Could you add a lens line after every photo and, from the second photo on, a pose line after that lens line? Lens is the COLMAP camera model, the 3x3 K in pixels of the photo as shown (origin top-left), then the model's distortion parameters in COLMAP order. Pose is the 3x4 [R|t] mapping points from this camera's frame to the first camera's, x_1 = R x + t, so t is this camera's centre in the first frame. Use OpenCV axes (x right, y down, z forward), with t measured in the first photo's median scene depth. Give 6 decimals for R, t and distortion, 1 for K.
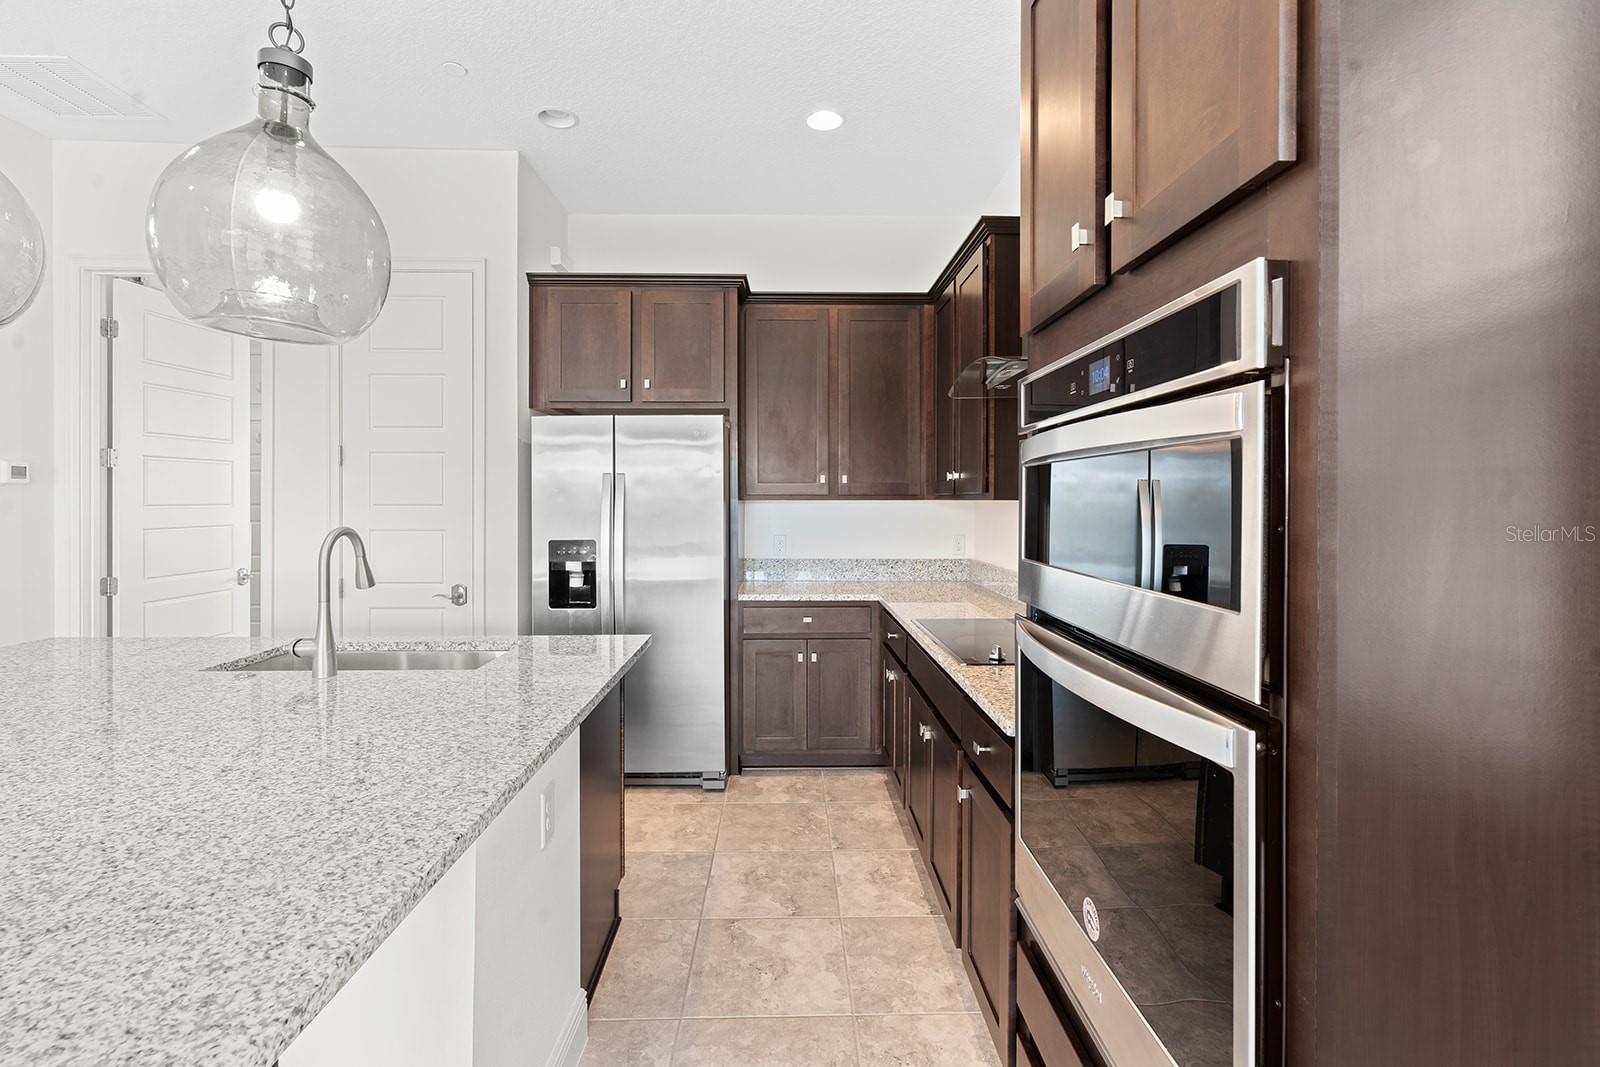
lens RADIAL K [[729.1, 0, 821.2], [0, 729.1, 501.1], [0, 0, 1]] dist [-0.002209, 0.000049]
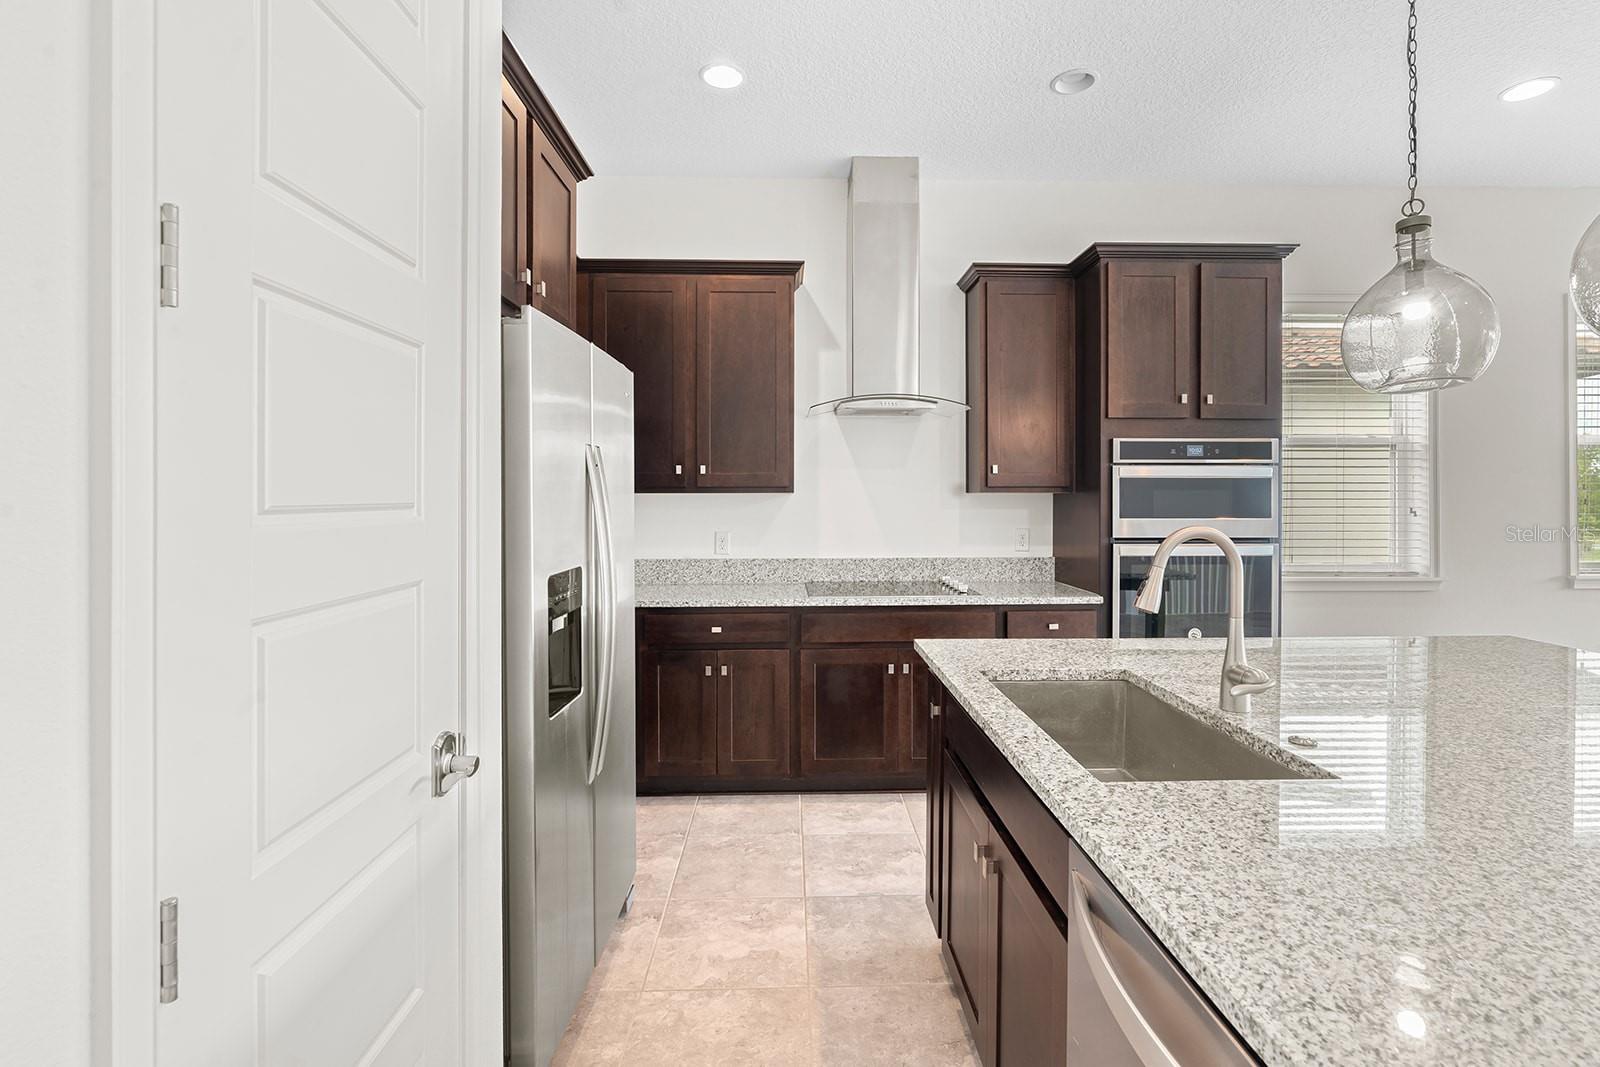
lens RADIAL K [[729.1, 0, 805.4], [0, 729.1, 496.1], [0, 0, 1]] dist [-0.002209, 0.000049]
pose [[0.018988, -0.004026, 0.999812, -0.846731], [0.001834, 0.999990, 0.003992, 0.000007], [-0.999818, 0.001758, 0.018995, 0.821086]]
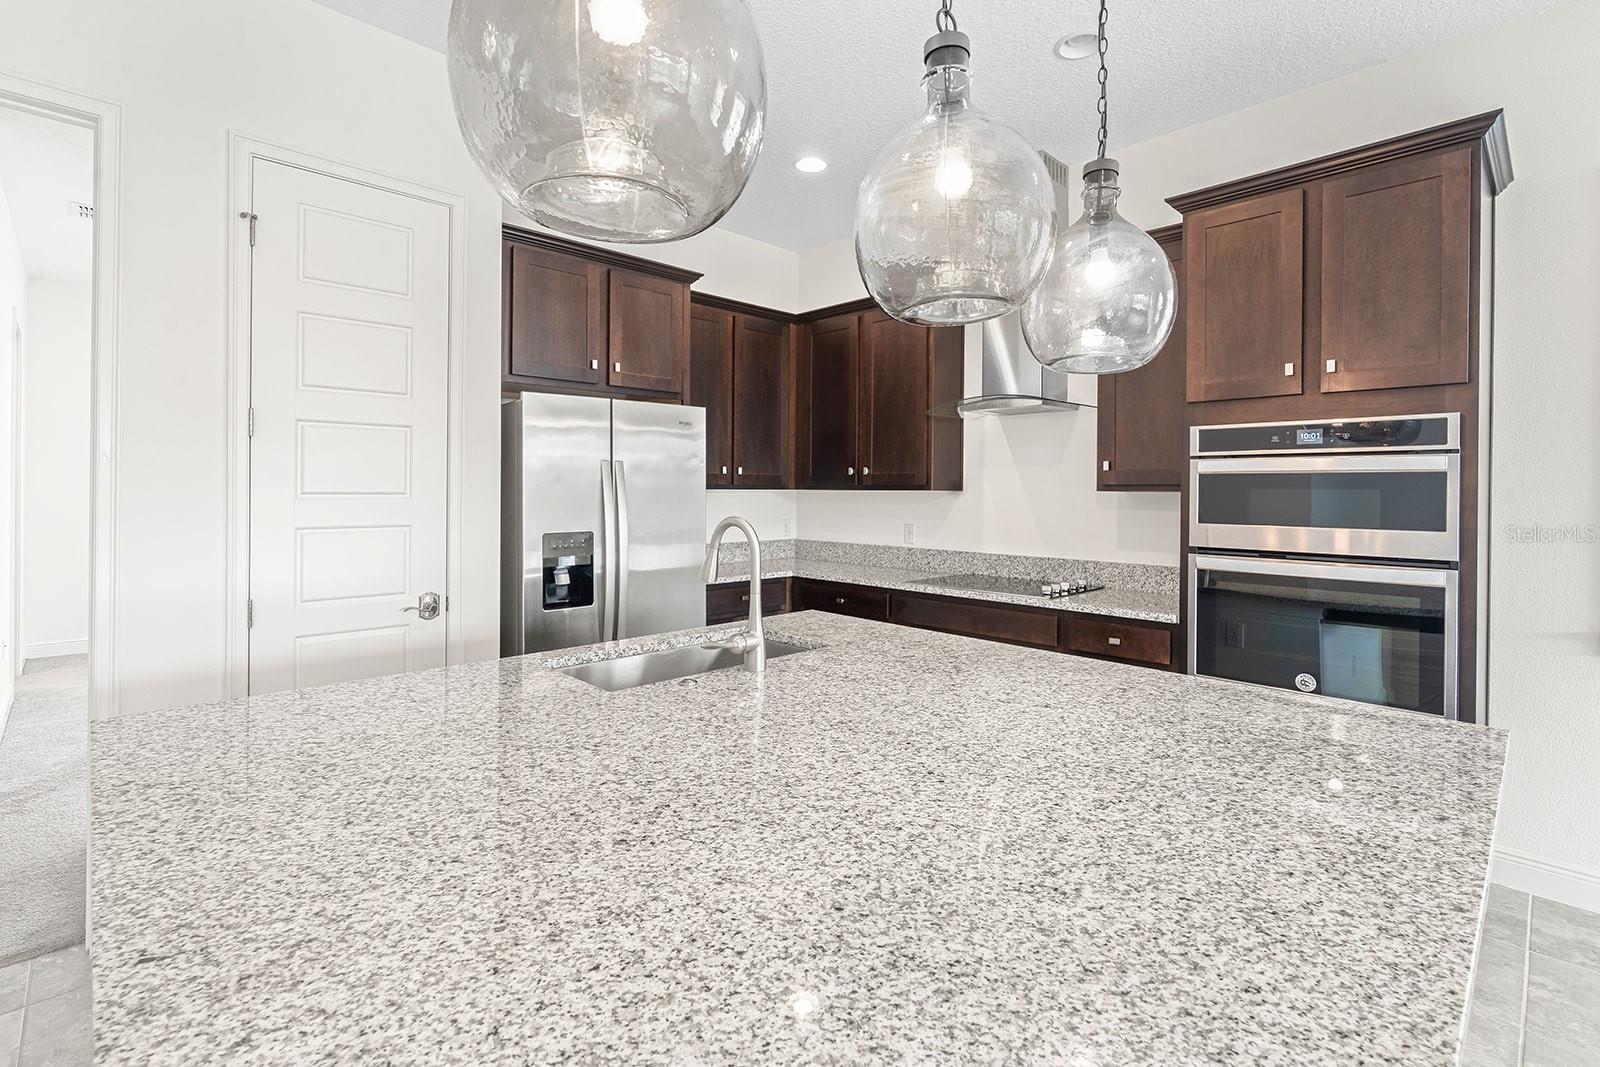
lens RADIAL K [[729.1, 0, 817.4], [0, 729.1, 486.6], [0, 0, 1]] dist [-0.002209, 0.000049]
pose [[0.742176, 0.006460, 0.670174, -0.719206], [-0.004123, 0.999979, -0.005072, -0.000200], [-0.670192, 0.001001, 0.742187, 0.117814]]
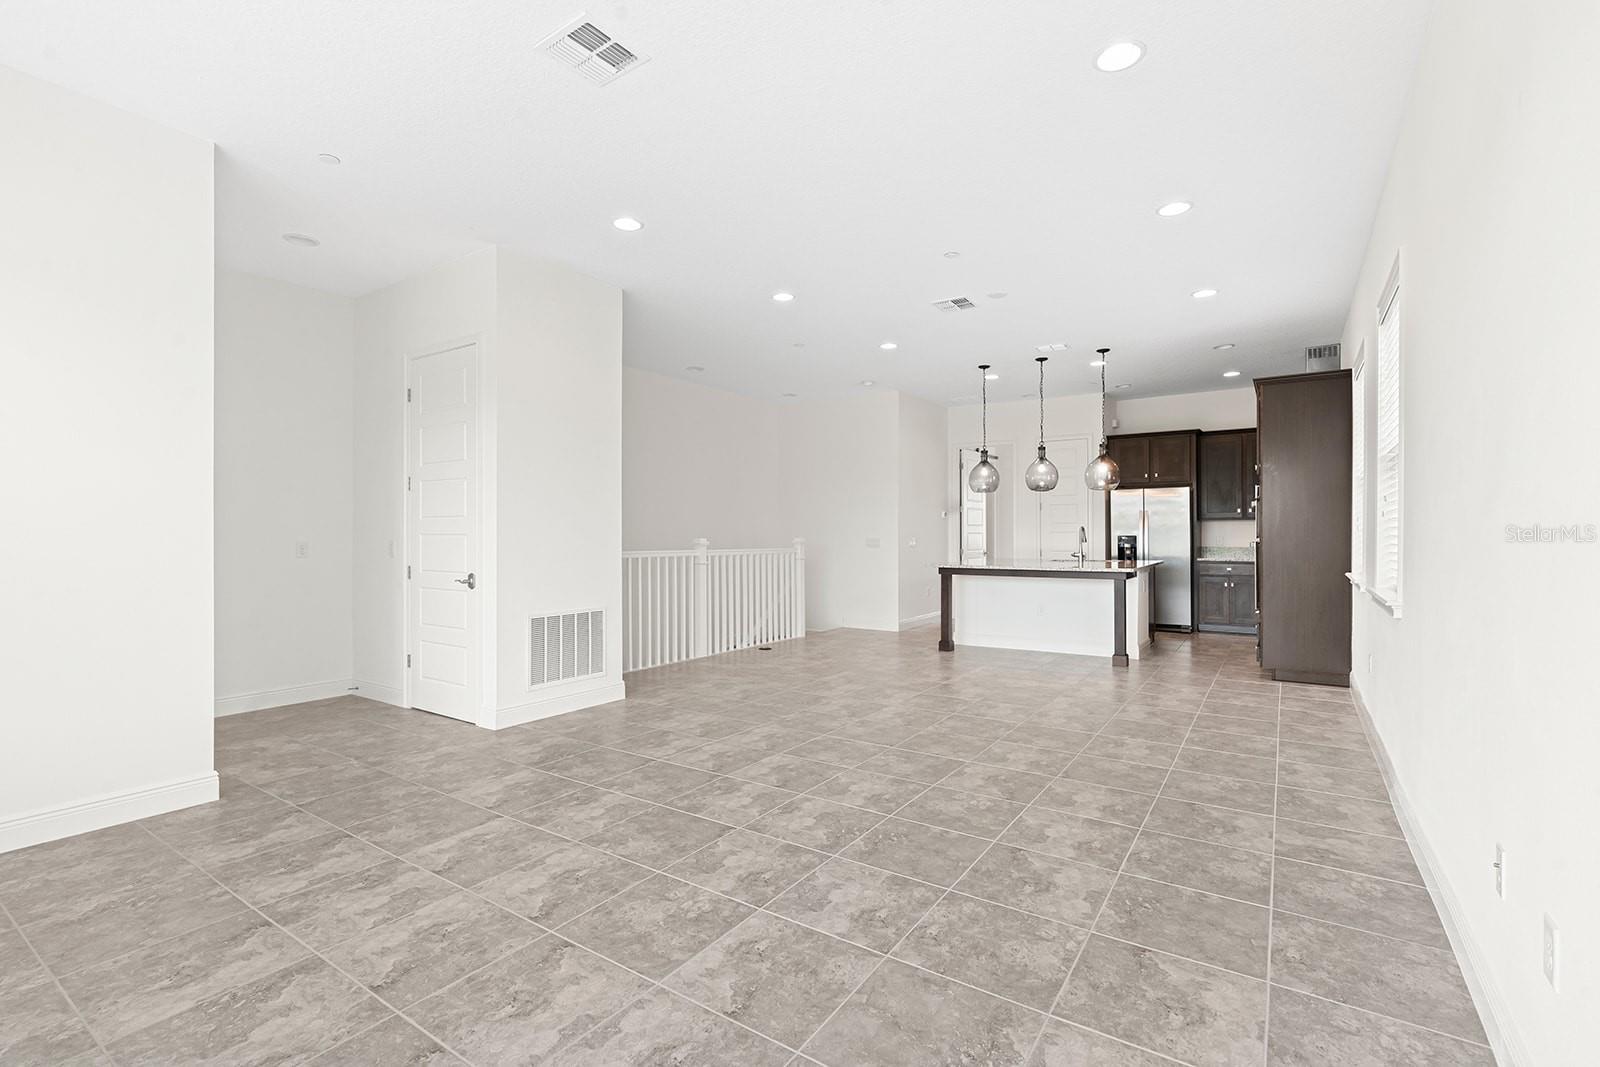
lens RADIAL K [[737.4, 0, 810.0], [0, 737.4, 532.0], [0, 0, 1]] dist [0.001586, 0.000258]
pose [[0.816599, -0.008406, -0.577144, 0.267787], [-0.000074, 0.999892, -0.014669, 0.078831], [0.577205, 0.012022, 0.816511, -1.863244]]
